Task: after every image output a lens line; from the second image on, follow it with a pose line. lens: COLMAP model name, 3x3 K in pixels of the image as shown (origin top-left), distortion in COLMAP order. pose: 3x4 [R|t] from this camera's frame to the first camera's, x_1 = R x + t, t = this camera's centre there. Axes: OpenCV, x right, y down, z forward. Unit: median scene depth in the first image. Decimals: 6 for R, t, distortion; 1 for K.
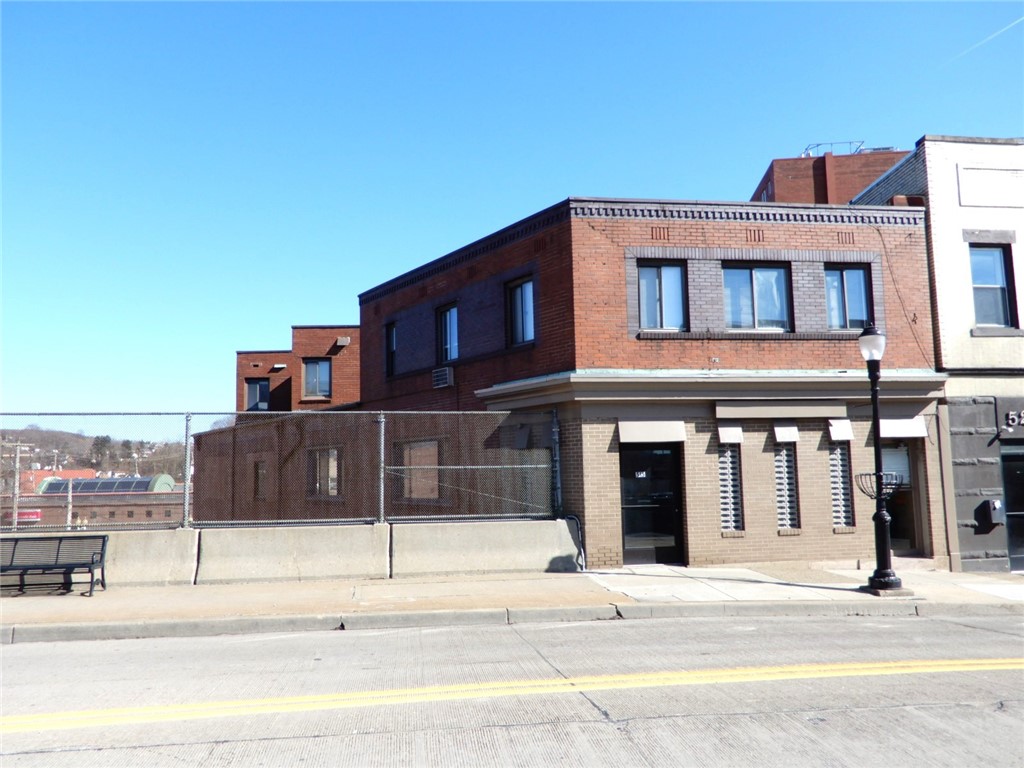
lens RADIAL K [[811.1, 0, 511.2], [0, 811.1, 386.3], [0, 0, 1]] dist [0.000042, -0.004163]
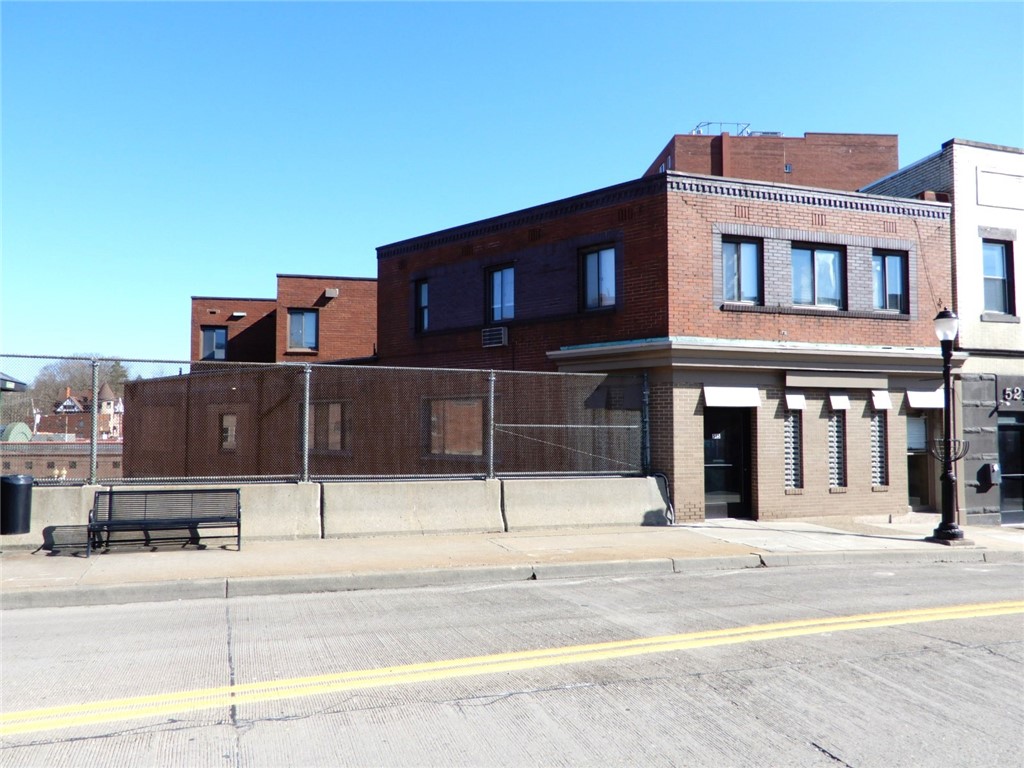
lens RADIAL K [[811.1, 0, 515.4], [0, 811.1, 386.8], [0, 0, 1]] dist [0.000042, -0.004163]
pose [[0.982440, 0.029985, 0.184154, -0.298340], [-0.039665, 0.998006, 0.049106, 0.000799], [-0.182314, -0.055548, 0.981670, -0.006362]]
